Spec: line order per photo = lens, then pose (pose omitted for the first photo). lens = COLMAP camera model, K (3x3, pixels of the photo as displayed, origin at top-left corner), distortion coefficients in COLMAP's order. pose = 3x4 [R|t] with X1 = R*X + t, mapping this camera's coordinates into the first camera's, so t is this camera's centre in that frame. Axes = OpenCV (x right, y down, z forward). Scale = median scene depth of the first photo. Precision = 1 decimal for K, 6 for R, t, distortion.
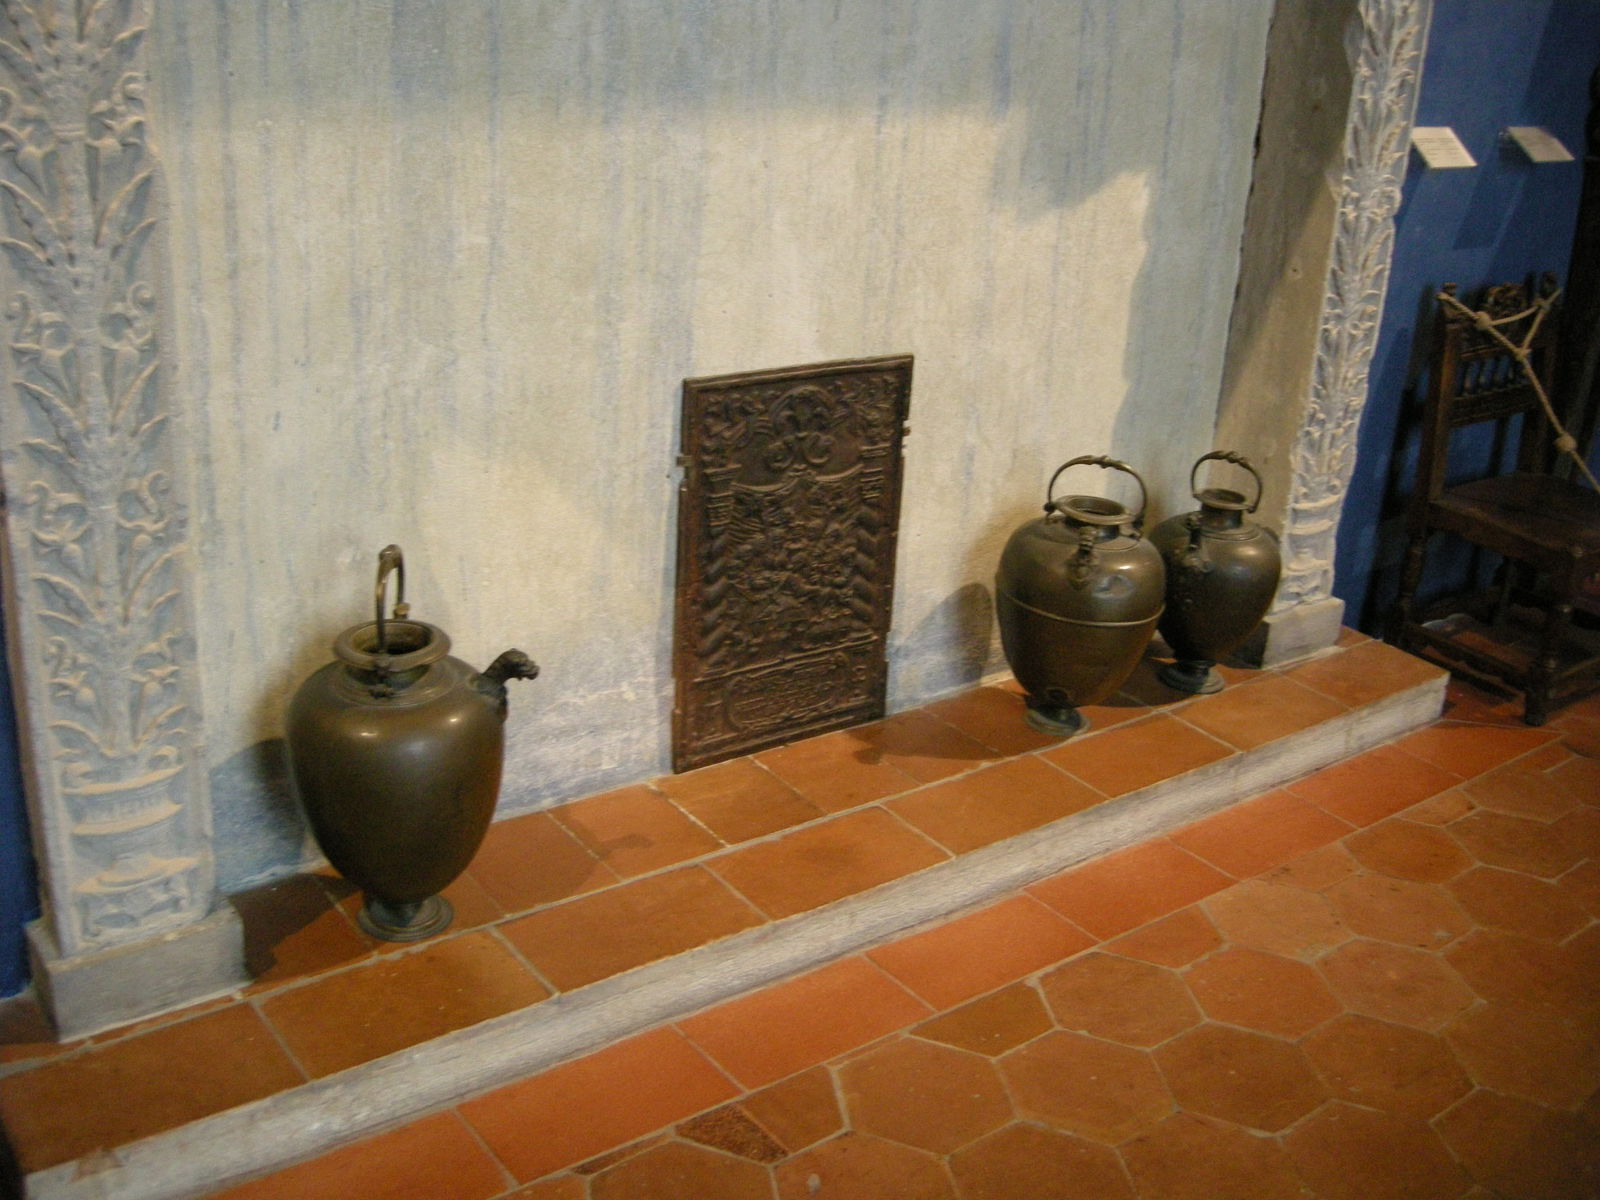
lens RADIAL K [[1676.2, 0, 774.8], [0, 1676.2, 583.3], [0, 0, 1]] dist [-0.175440, 0.091622]
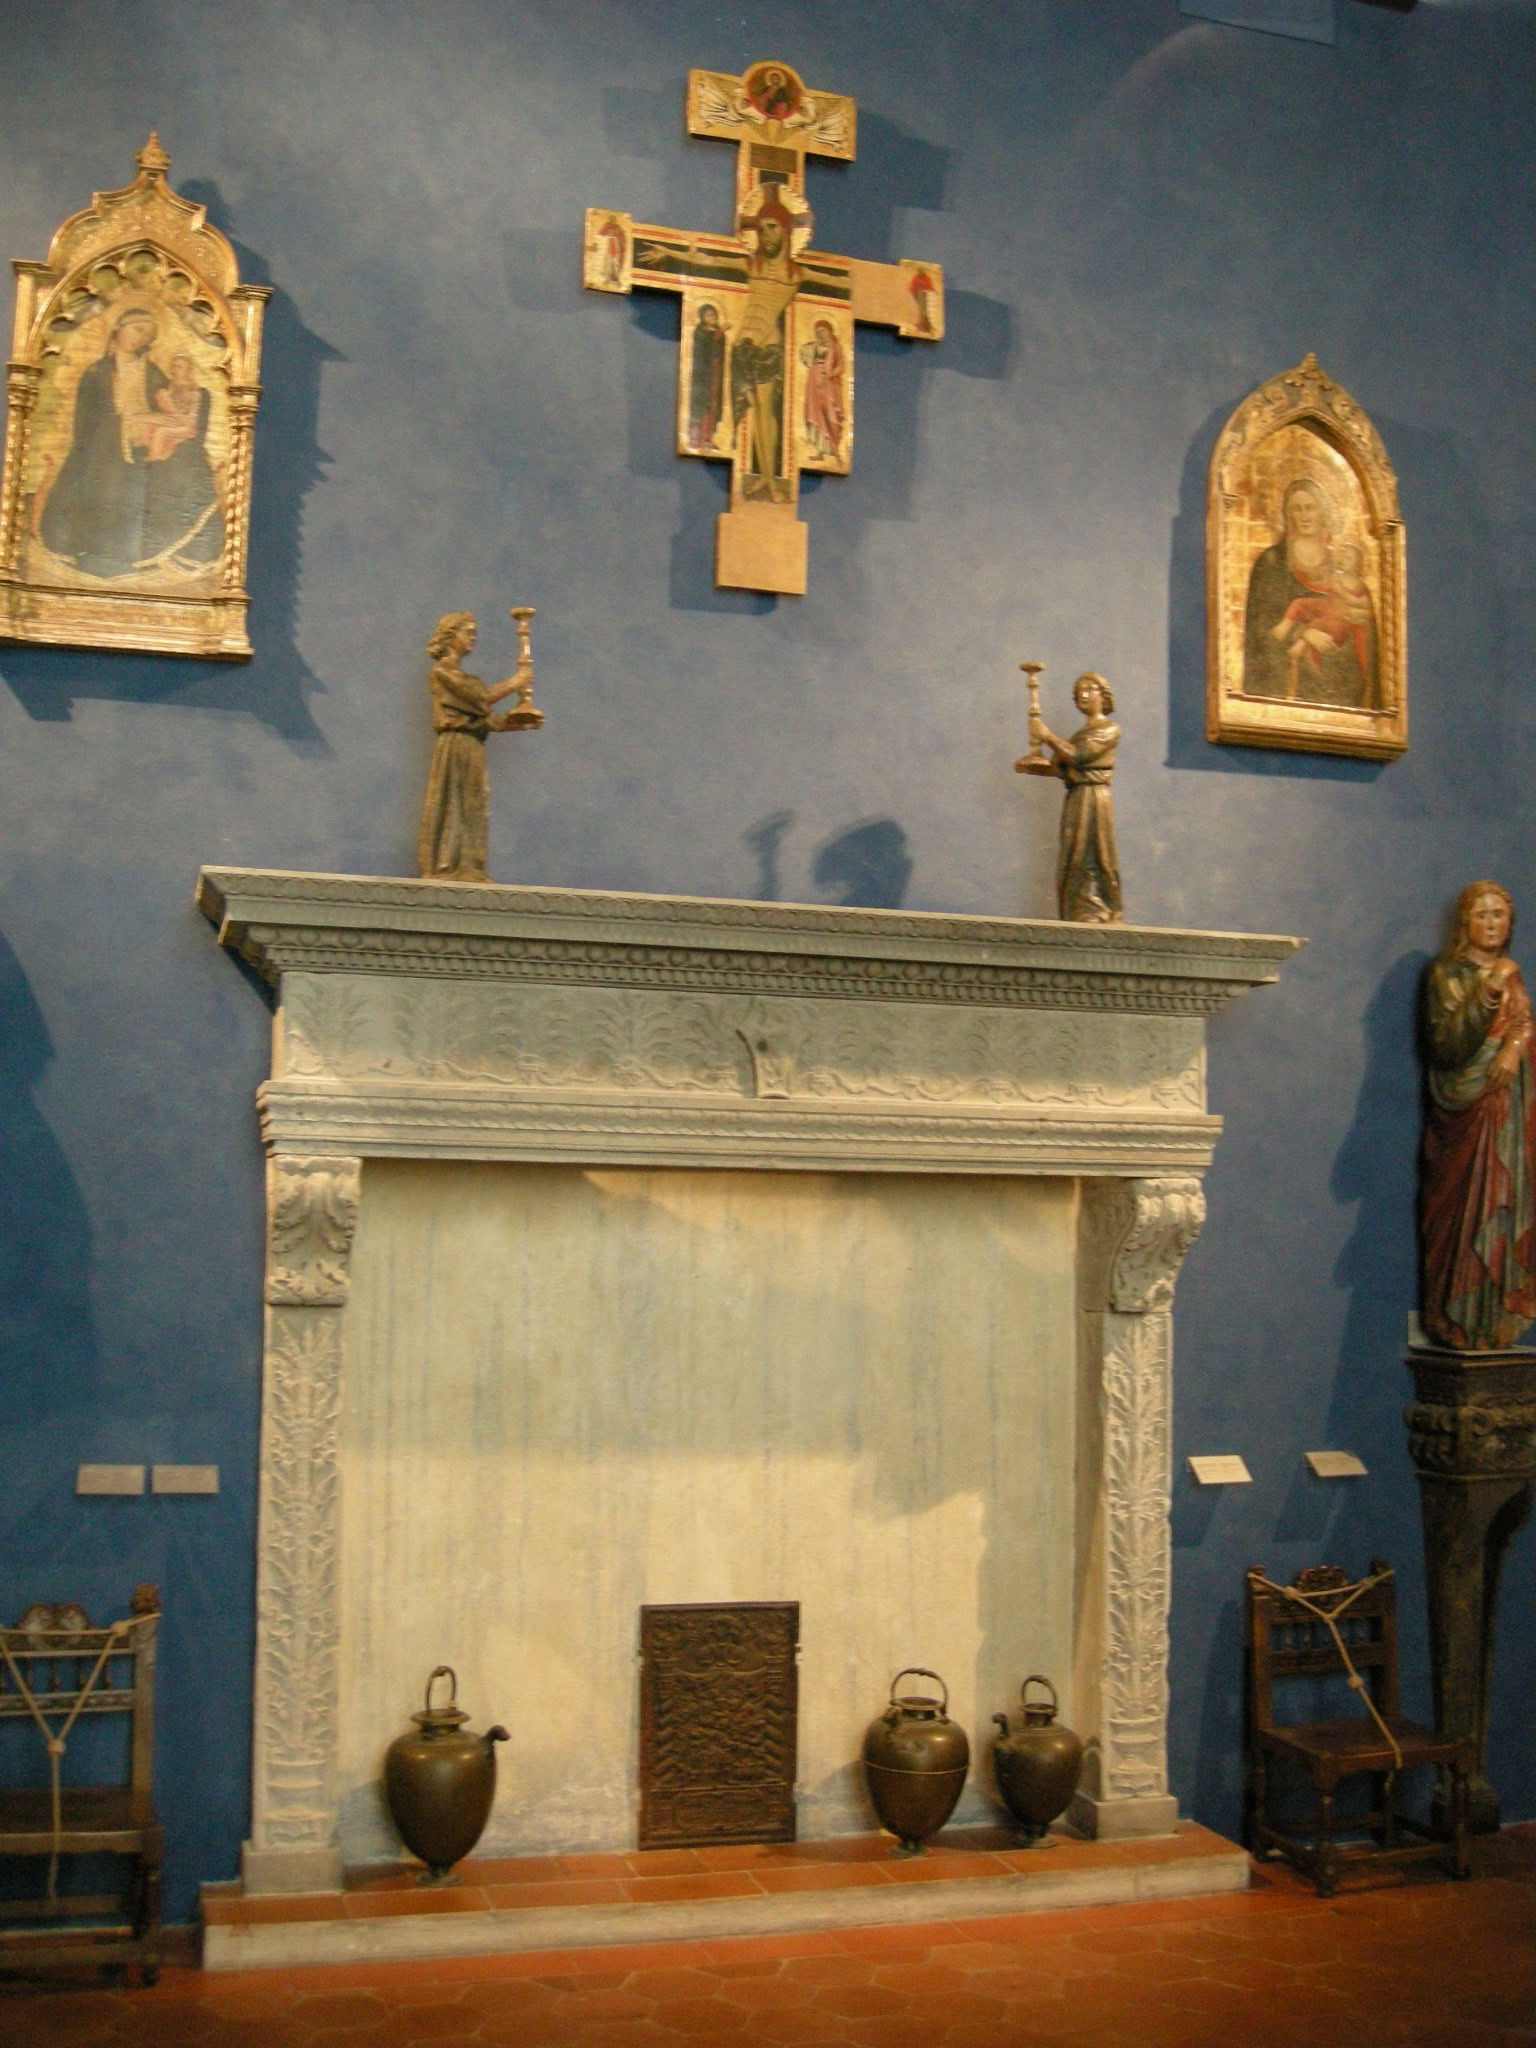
lens RADIAL K [[2145.6, 0, 801.9], [0, 2145.6, 997.0], [0, 0, 1]] dist [-0.175440, 0.091622]
pose [[0.944868, -0.081979, -0.317023, 0.820161], [-0.082963, 0.876633, -0.473954, 0.341347], [0.316767, 0.474125, 0.821501, -1.039848]]
